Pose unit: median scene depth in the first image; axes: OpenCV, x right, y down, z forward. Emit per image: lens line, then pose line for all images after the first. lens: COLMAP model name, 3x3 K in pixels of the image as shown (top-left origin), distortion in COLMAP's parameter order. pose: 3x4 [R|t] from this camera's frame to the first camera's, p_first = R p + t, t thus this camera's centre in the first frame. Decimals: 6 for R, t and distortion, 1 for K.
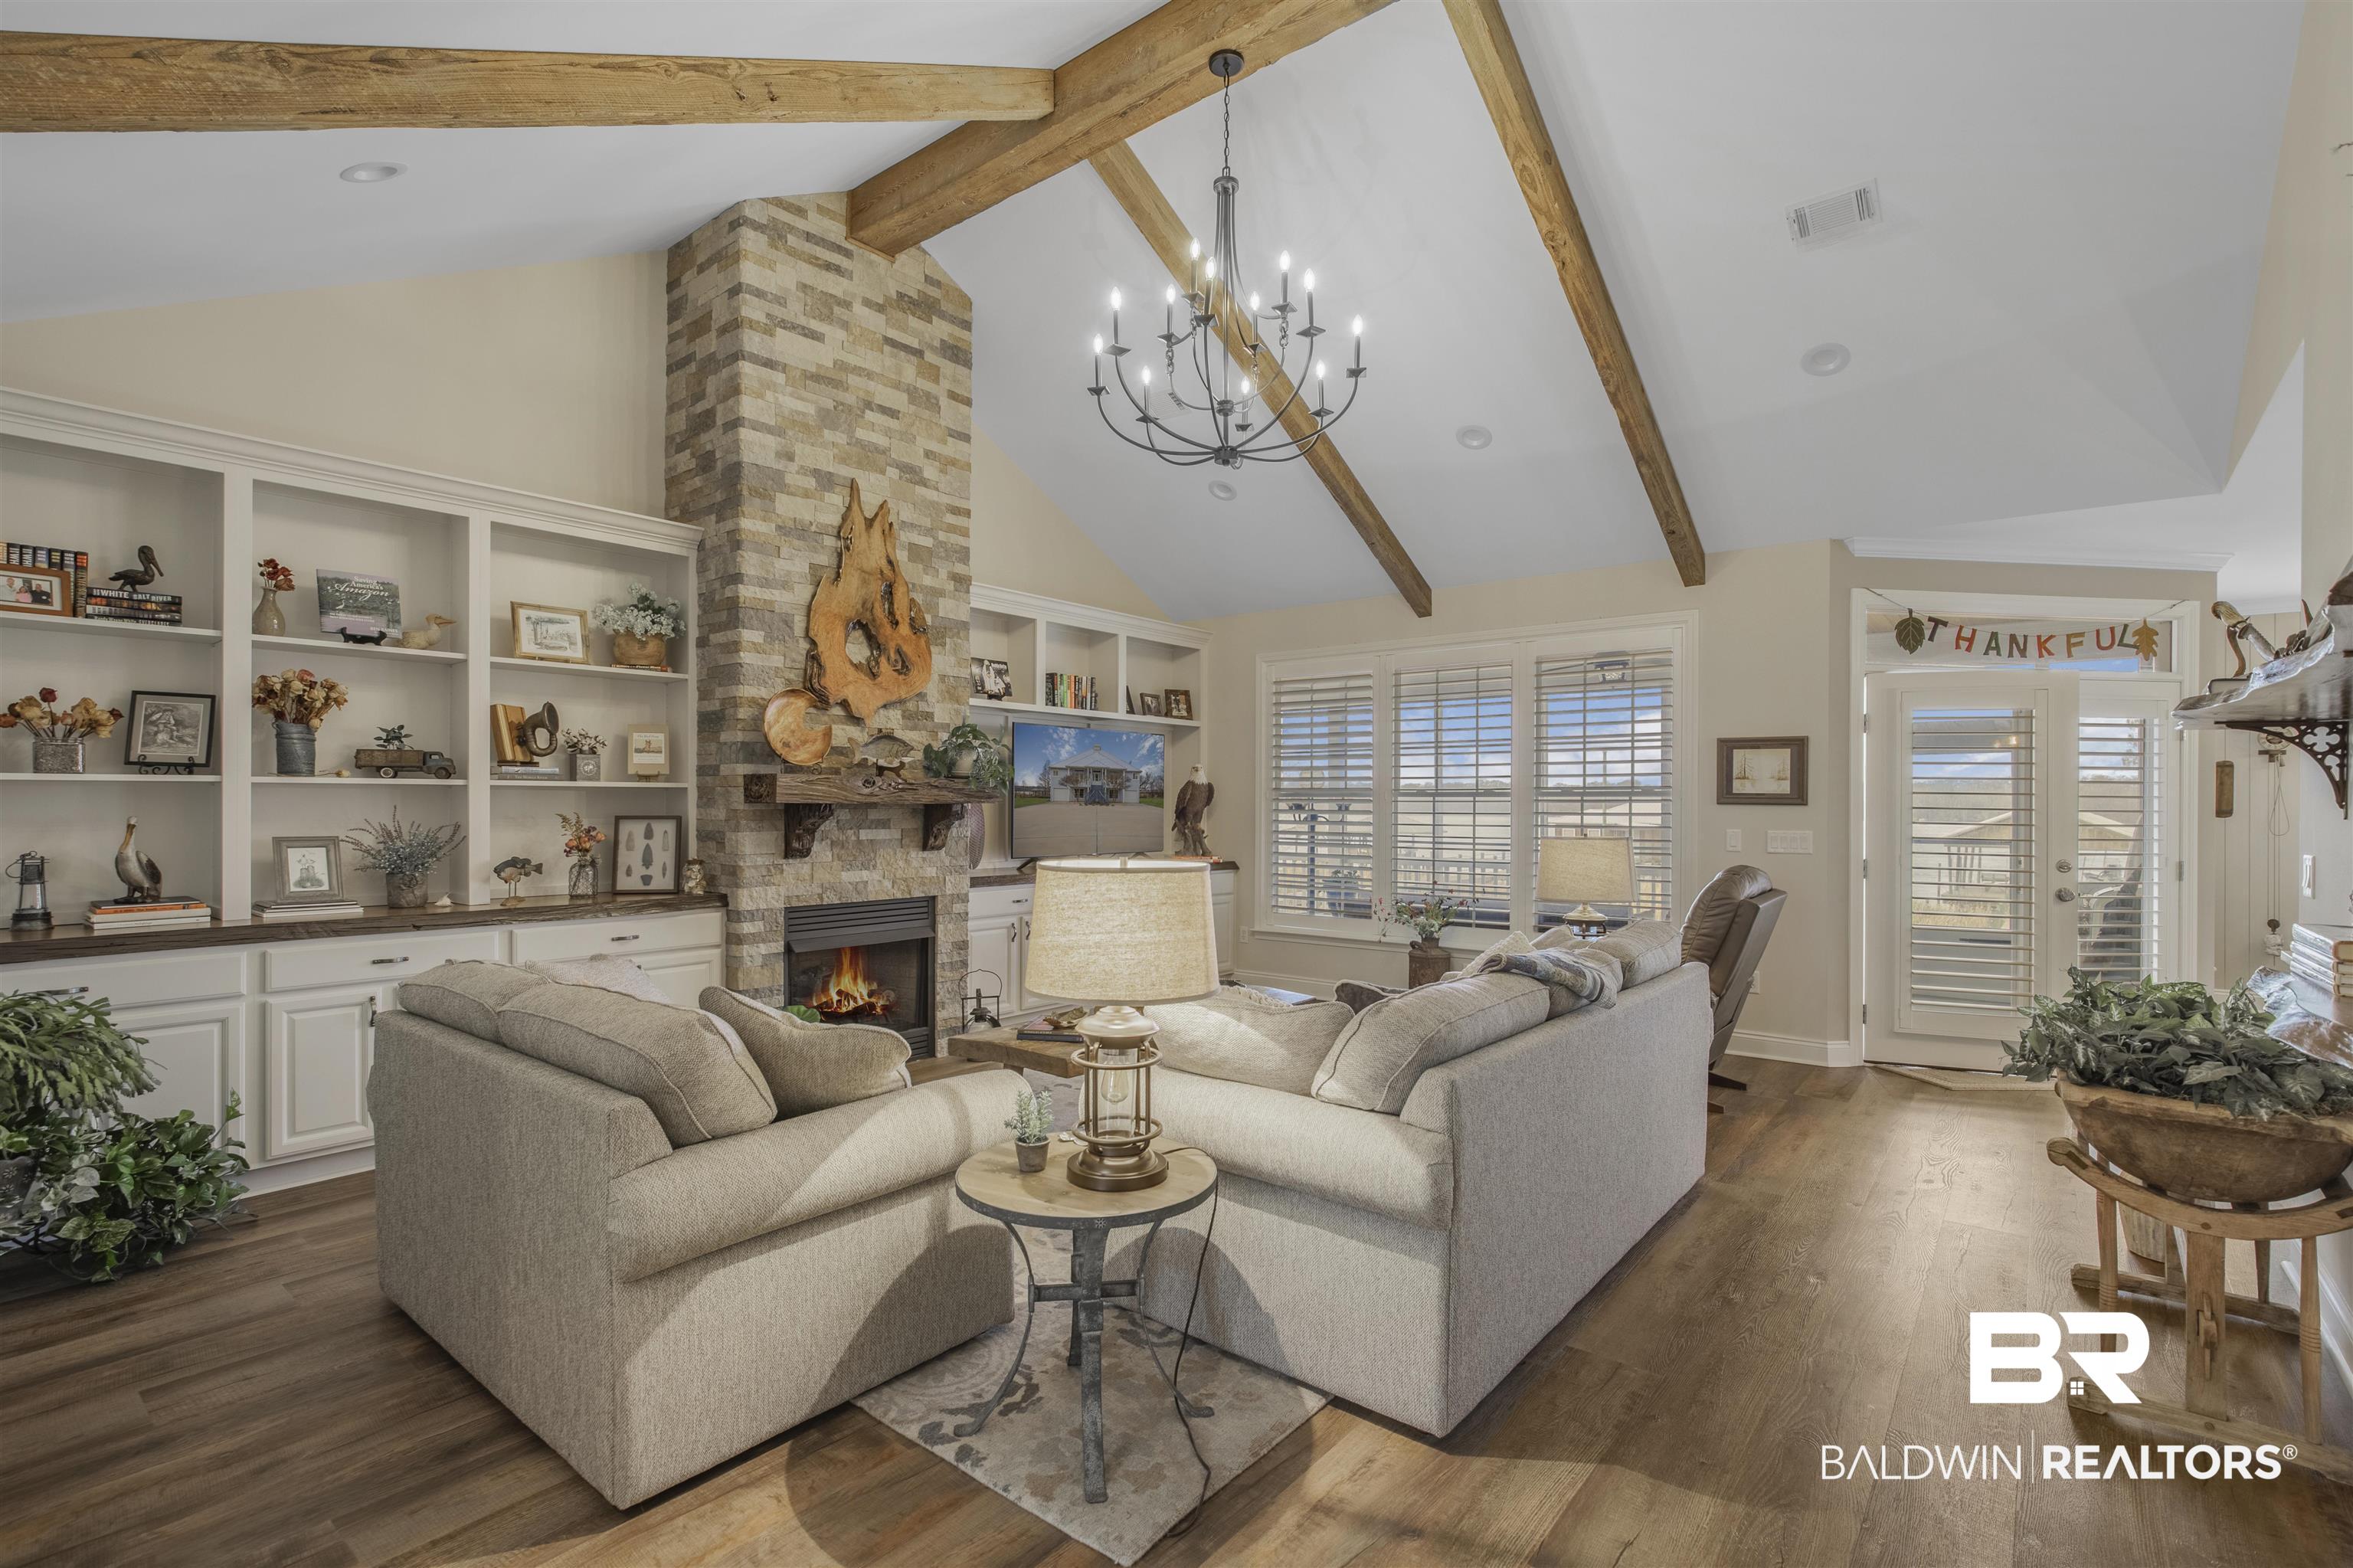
lens RADIAL K [[1088.8, 0, 1199.3], [0, 1088.8, 794.3], [0, 0, 1]] dist [-0.010916, 0.015064]
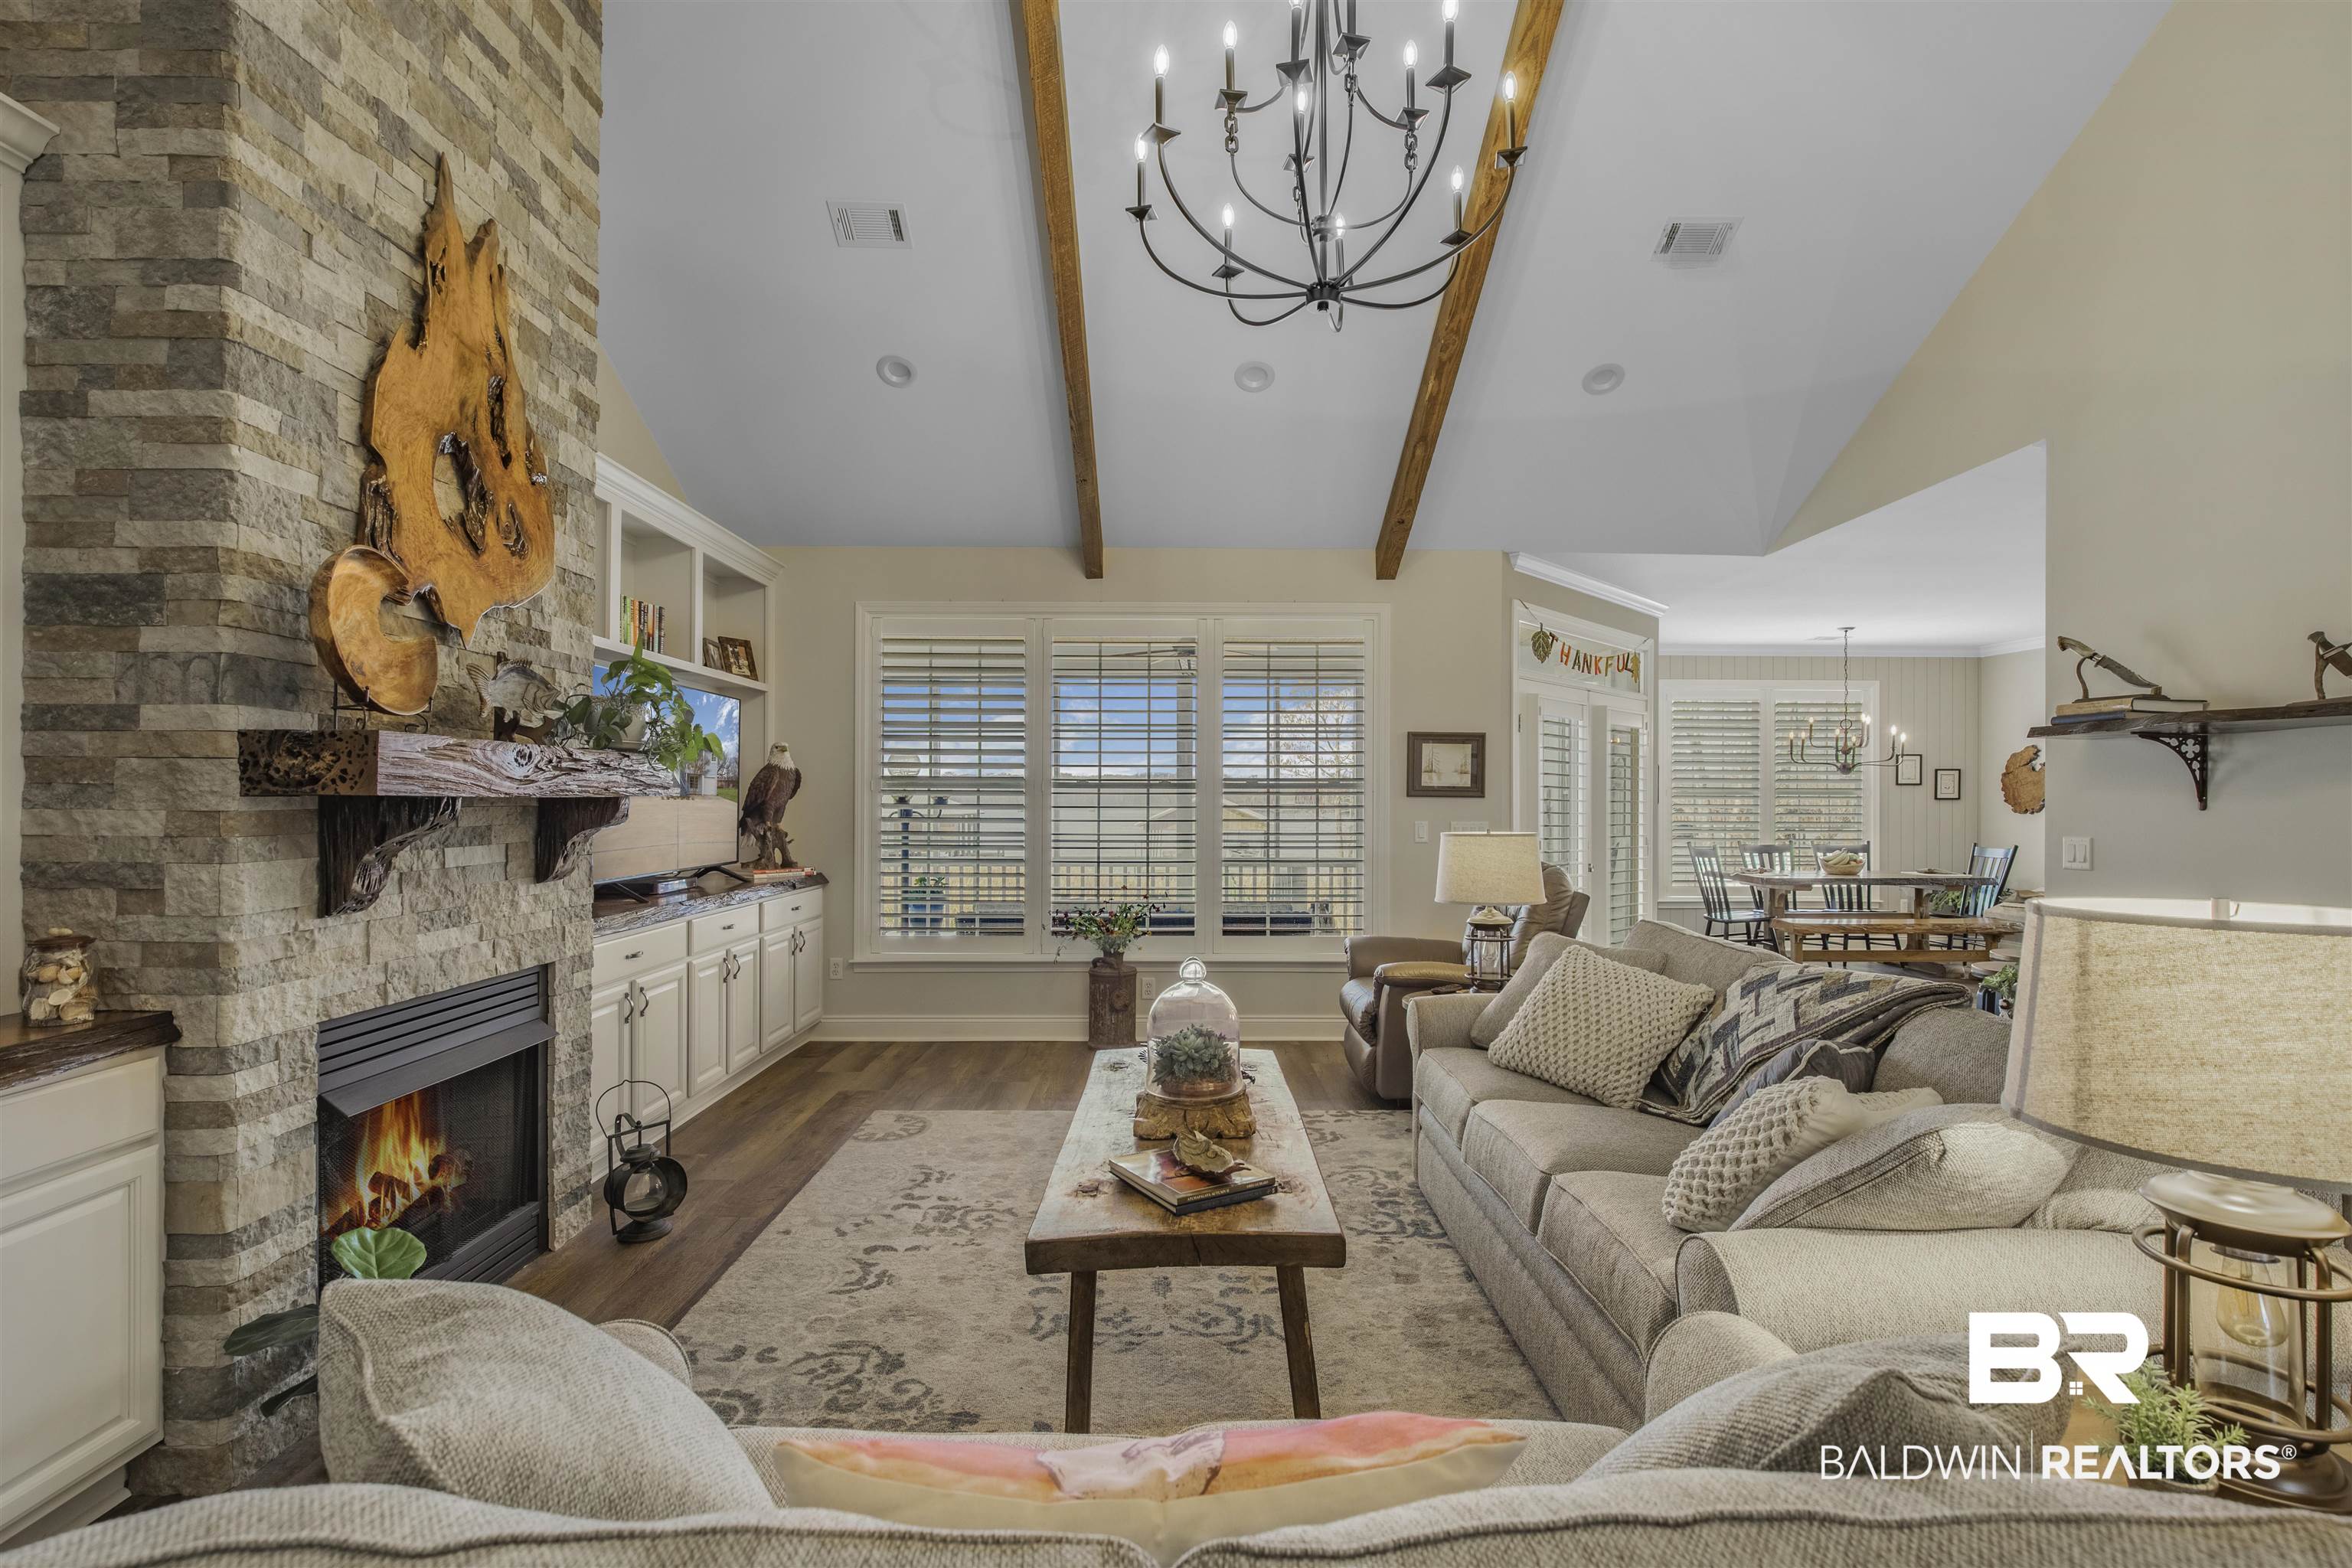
lens RADIAL K [[1074.1, 0, 1176.0], [0, 1074.1, 784.0], [0, 0, 1]] dist [-0.005099, 0.005334]
pose [[0.778768, 0.007094, 0.627272, -0.360323], [-0.006579, 0.999973, -0.003140, 0.001886], [-0.627278, -0.001681, 0.778794, 0.394428]]
